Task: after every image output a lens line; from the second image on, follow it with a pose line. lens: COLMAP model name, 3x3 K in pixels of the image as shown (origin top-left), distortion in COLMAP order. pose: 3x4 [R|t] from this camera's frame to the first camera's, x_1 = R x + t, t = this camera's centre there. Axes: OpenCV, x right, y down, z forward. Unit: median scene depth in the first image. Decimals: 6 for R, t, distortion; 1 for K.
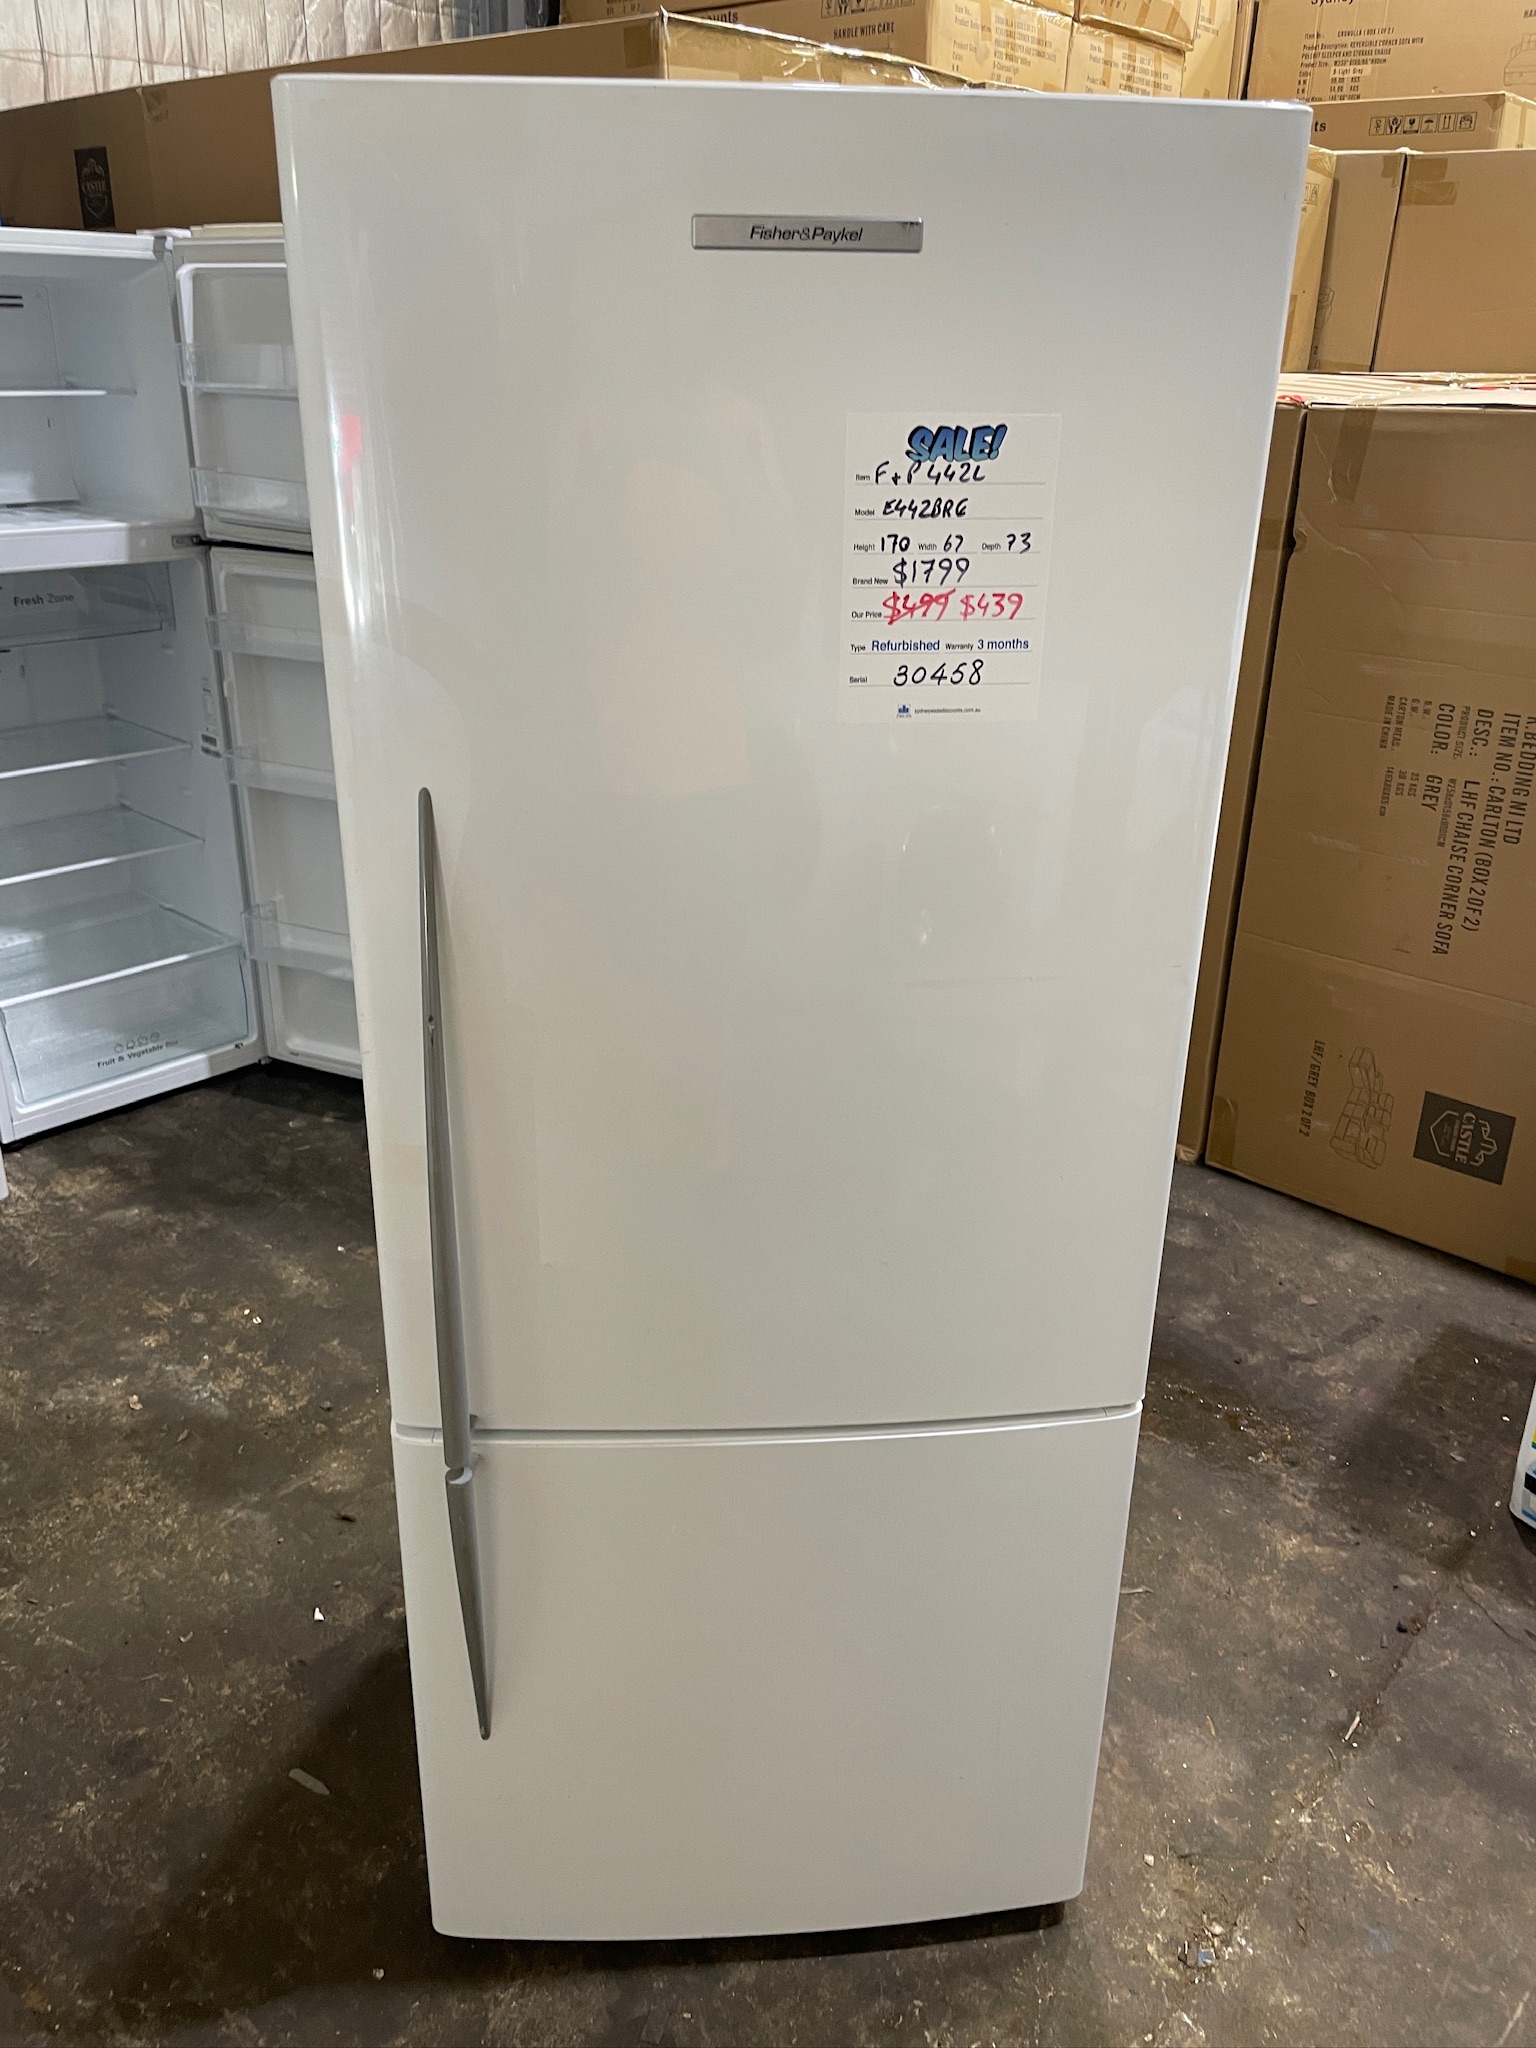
lens RADIAL K [[1551.3, 0, 751.7], [0, 1551.3, 1004.7], [0, 0, 1]] dist [0.087489, -0.125004]
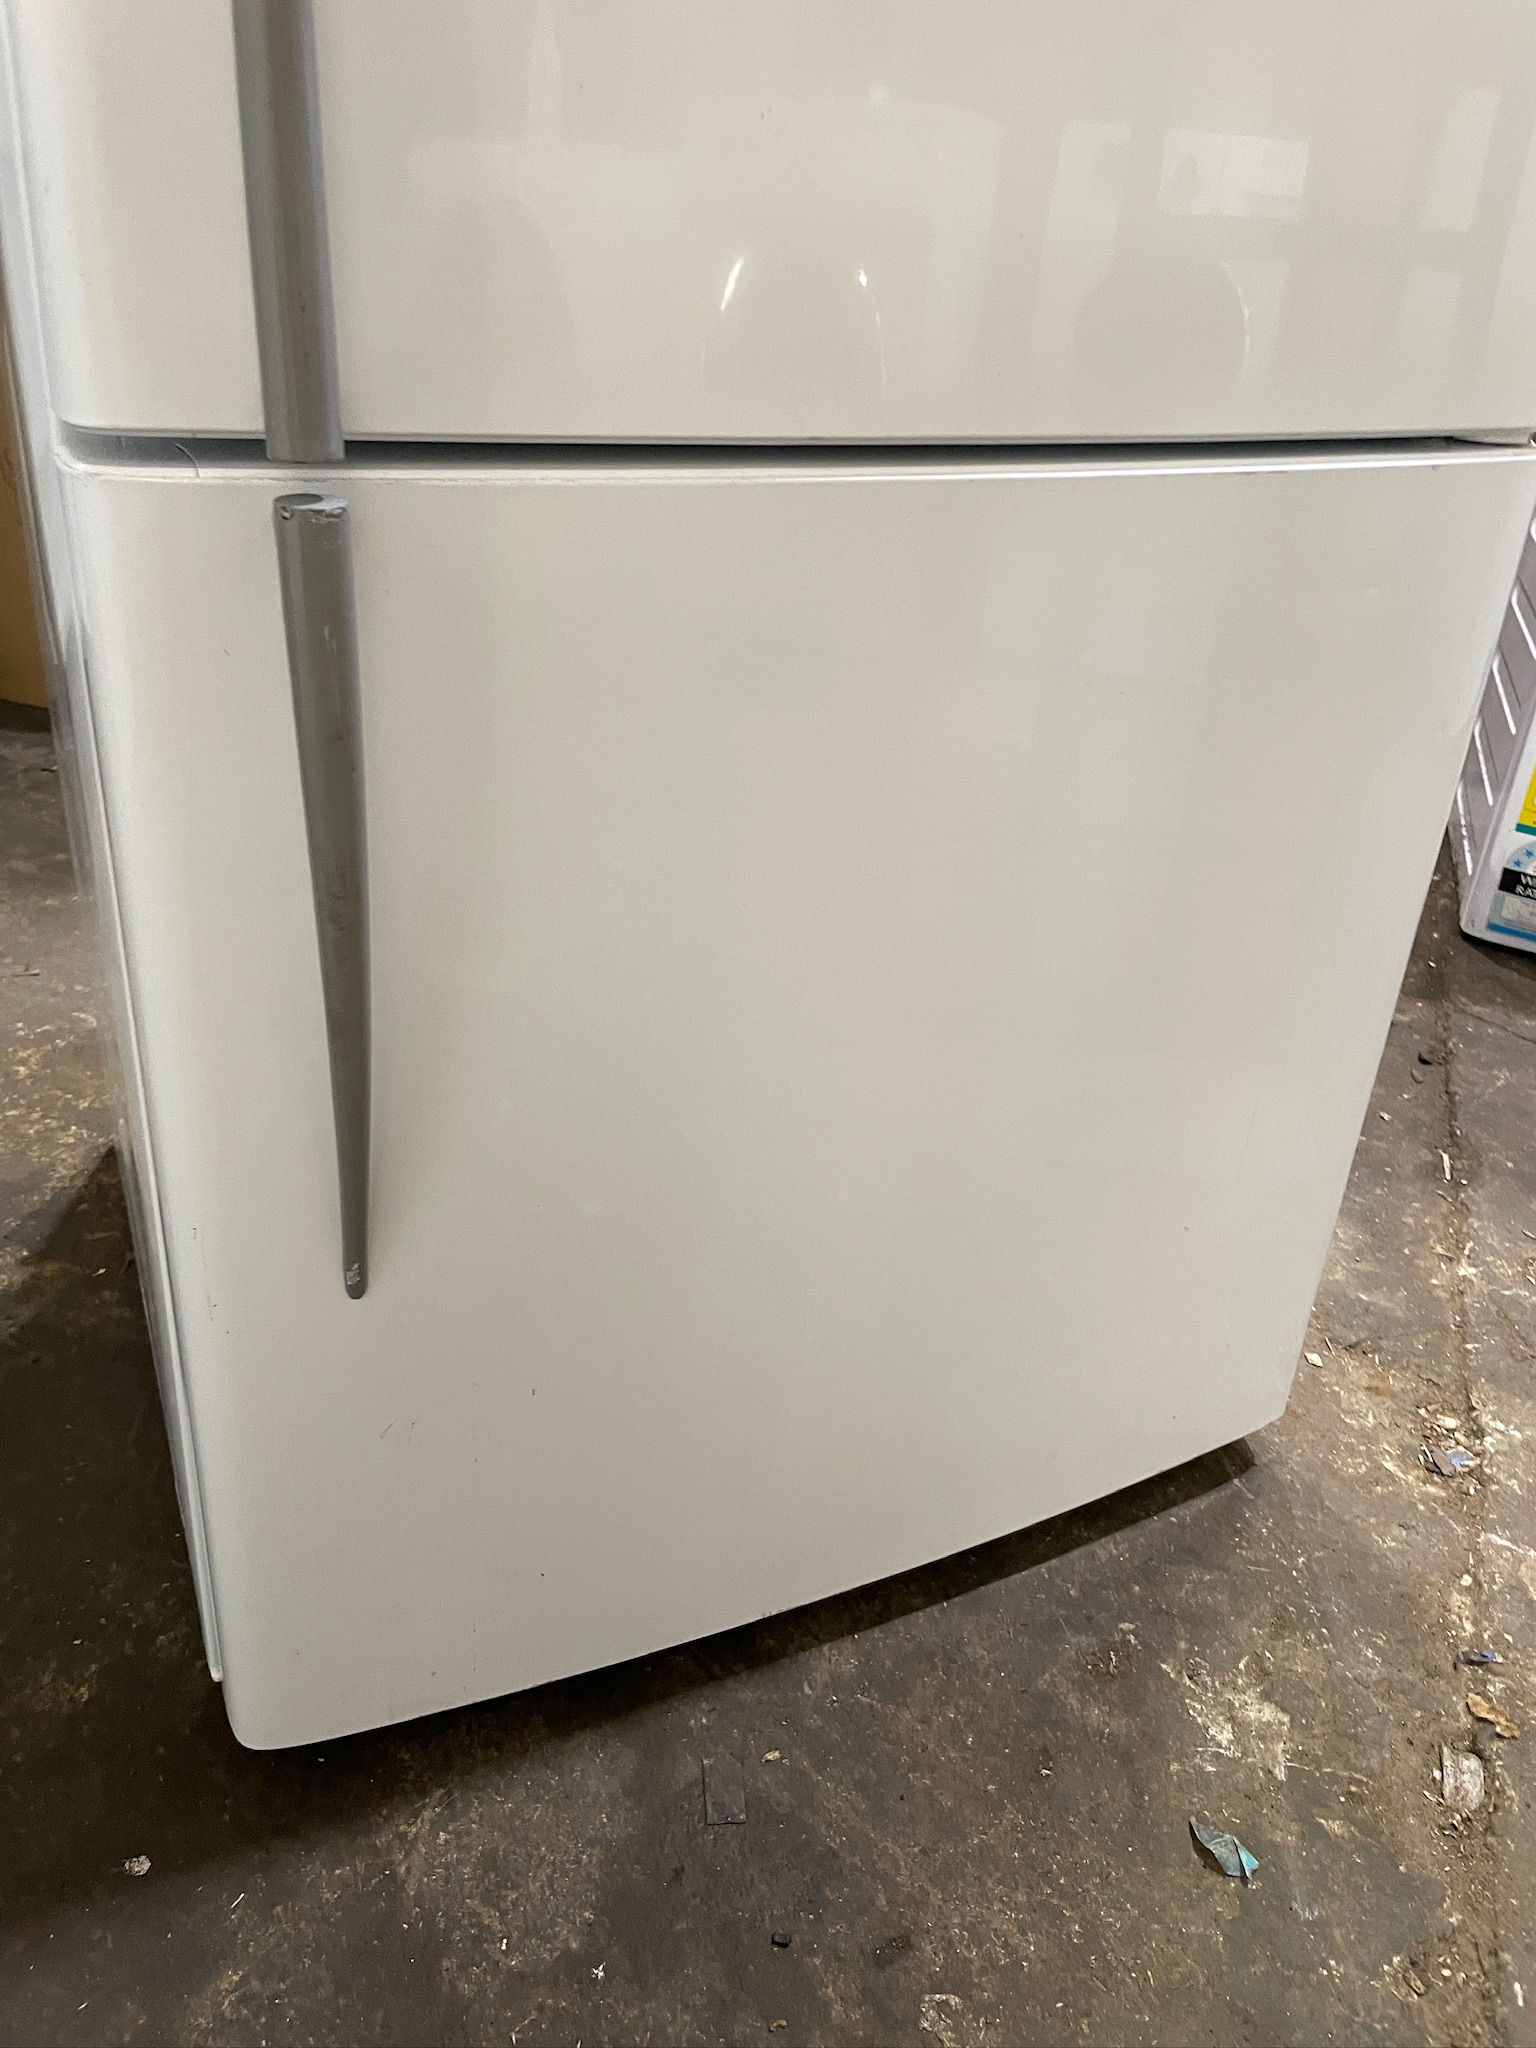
lens RADIAL K [[1560.8, 0, 762.7], [0, 1560.8, 1028.4], [0, 0, 1]] dist [0.077173, -0.121366]
pose [[0.933111, -0.132674, 0.334217, -0.266392], [0.090718, 0.986237, 0.138227, 0.453378], [-0.347956, -0.098661, 0.932305, 0.736102]]
